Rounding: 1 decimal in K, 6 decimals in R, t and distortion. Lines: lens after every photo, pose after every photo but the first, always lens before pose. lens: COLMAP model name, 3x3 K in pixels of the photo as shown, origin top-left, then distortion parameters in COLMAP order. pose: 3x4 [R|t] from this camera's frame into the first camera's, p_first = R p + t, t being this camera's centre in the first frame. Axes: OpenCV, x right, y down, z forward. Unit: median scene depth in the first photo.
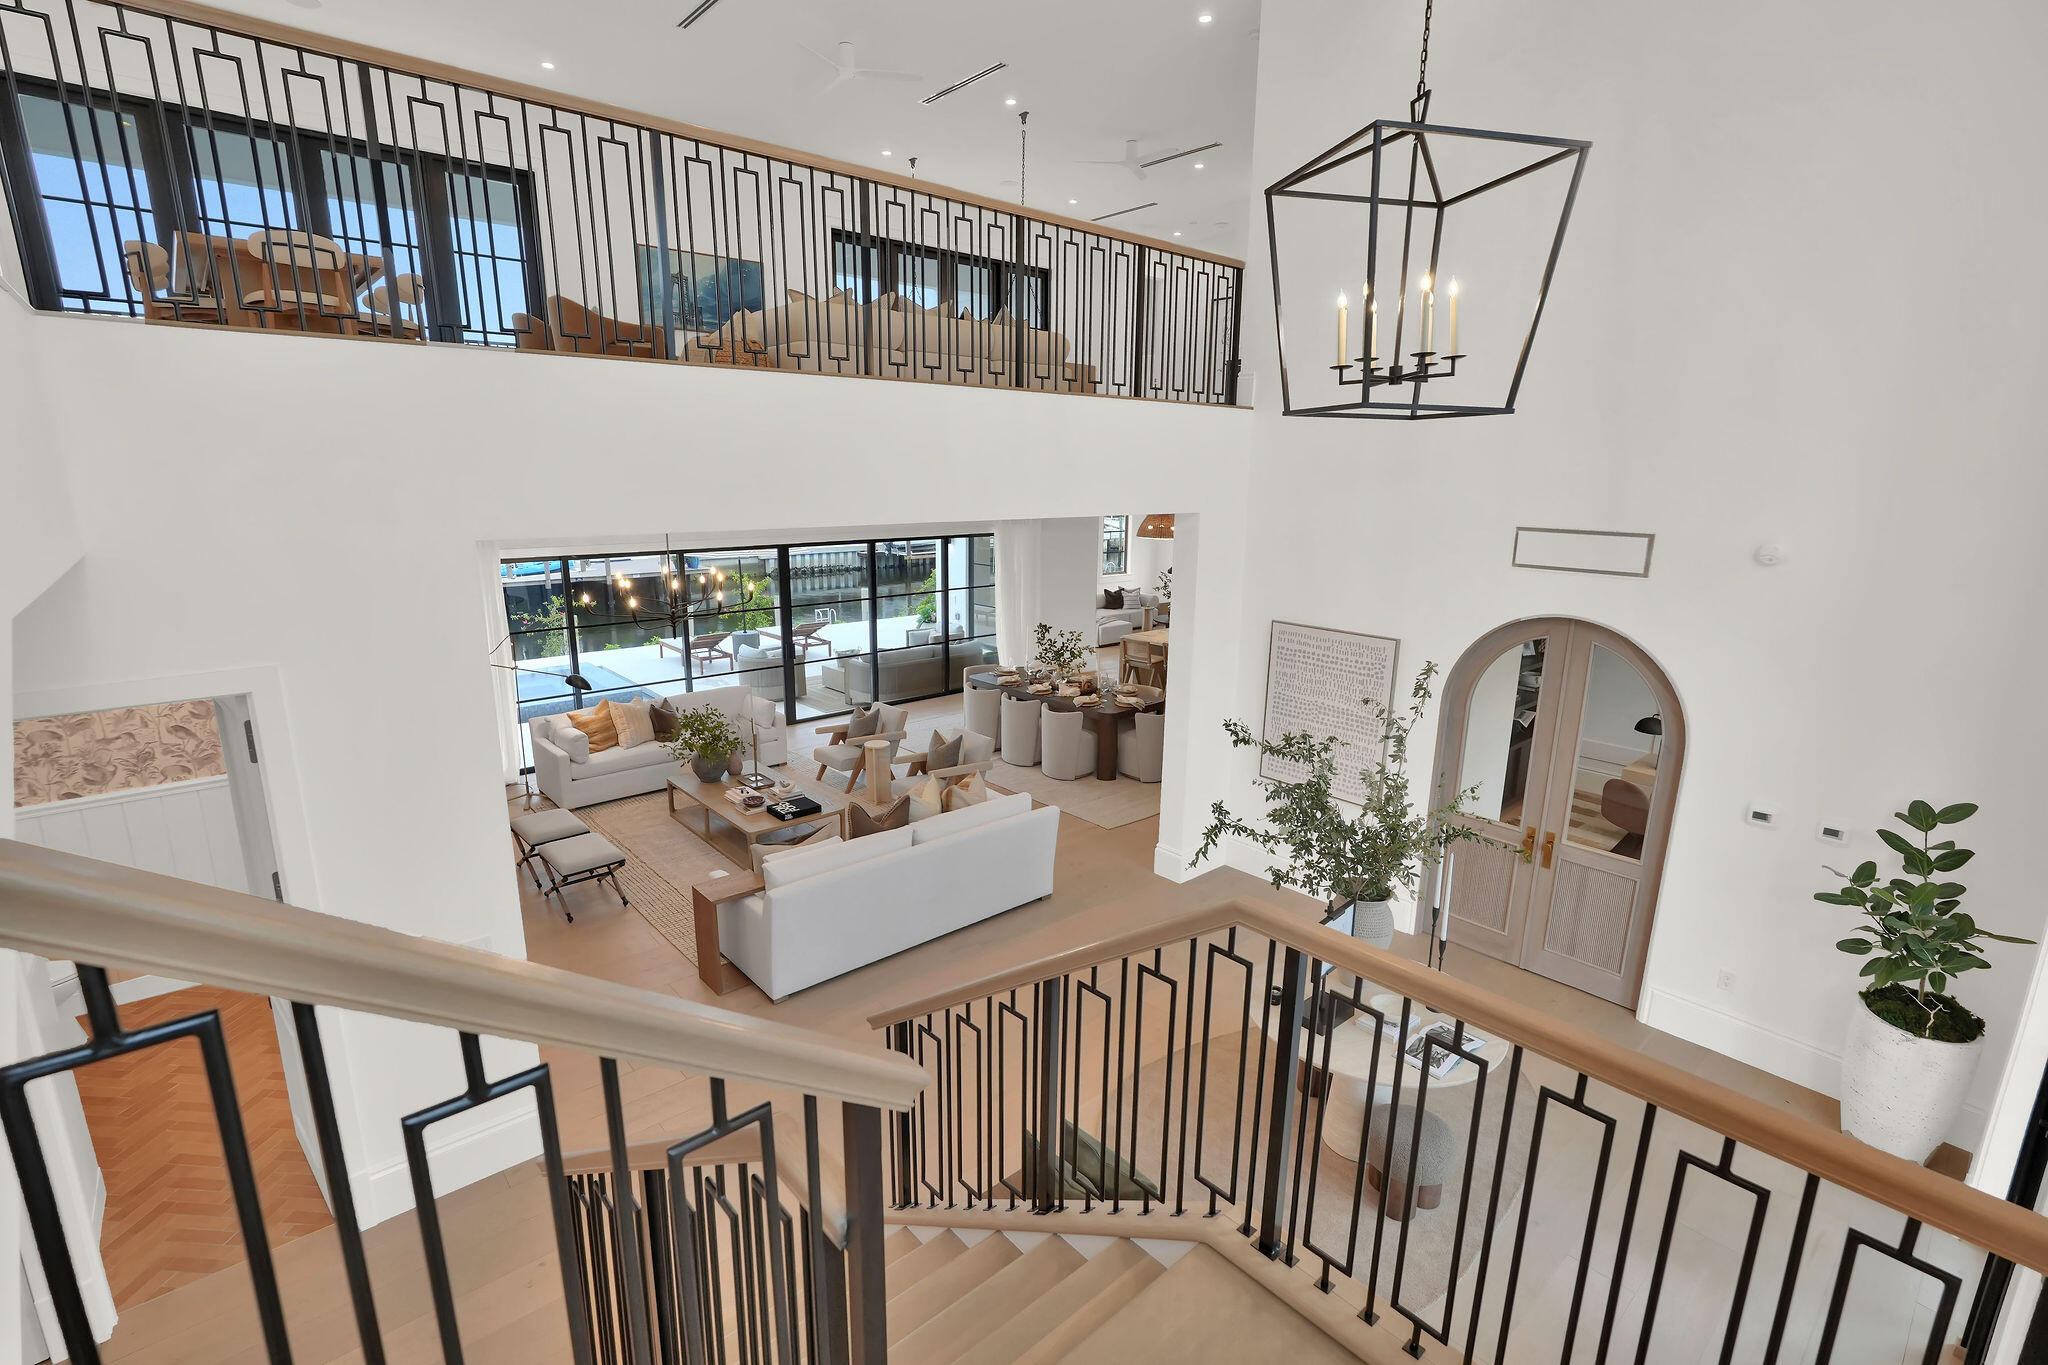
lens RADIAL K [[930.0, 0, 1022.1], [0, 930.0, 687.0], [0, 0, 1]] dist [-0.000068, 0.000000]
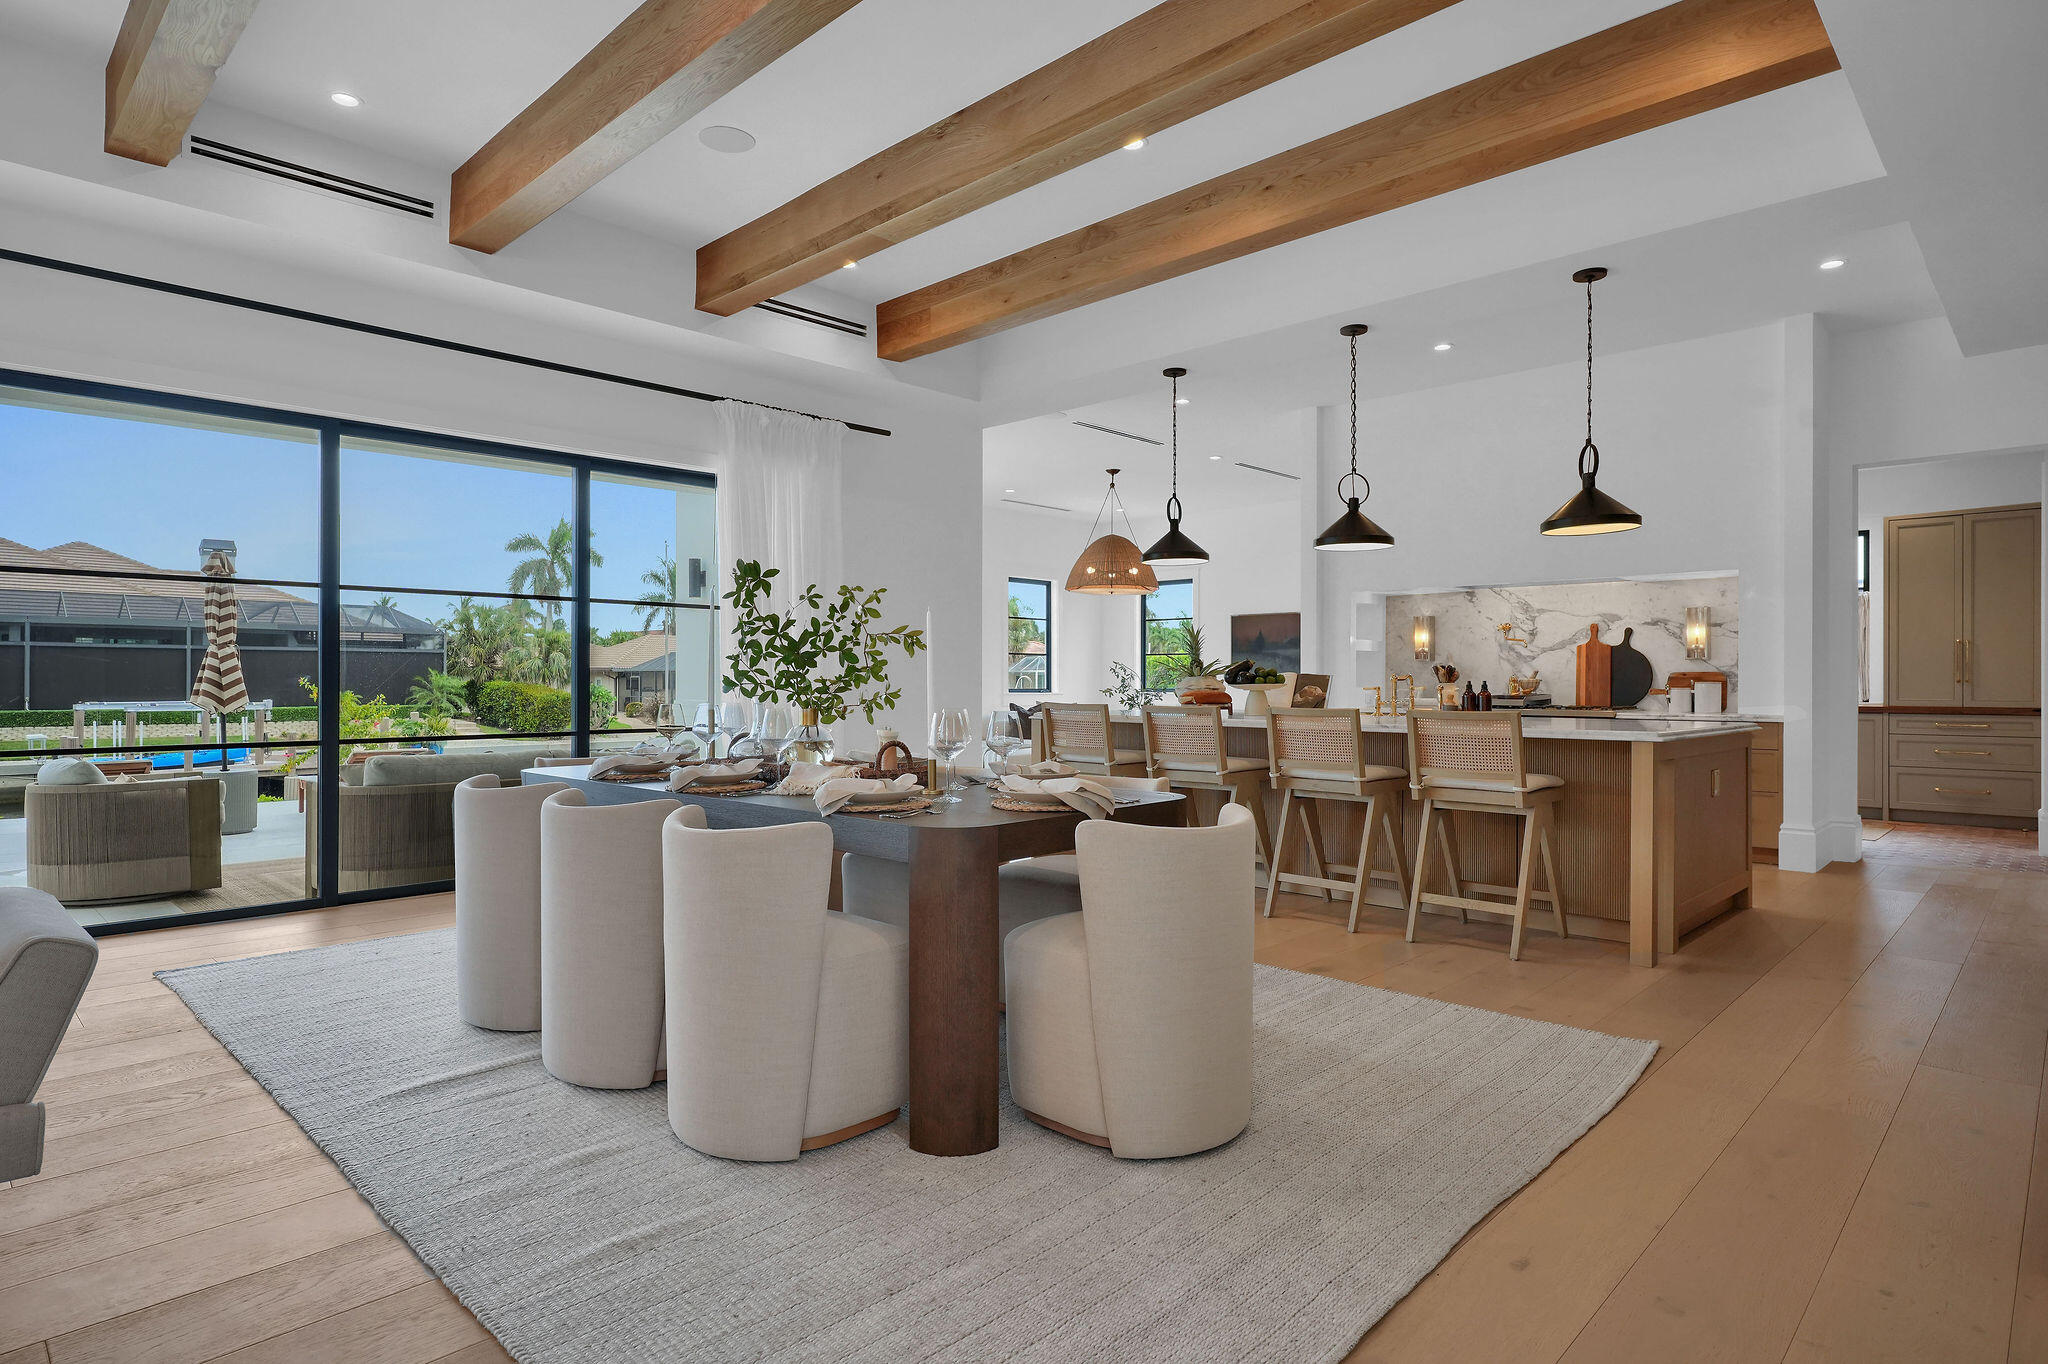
lens RADIAL K [[1106.3, 0, 1025.0], [0, 1106.3, 682.2], [0, 0, 1]] dist [-0.008036, -0.000594]
pose [[0.996626, -0.001358, 0.082062, 0.085077], [0.020210, 0.973136, -0.229344, 0.052268], [-0.079547, 0.230229, 0.969880, 0.712463]]
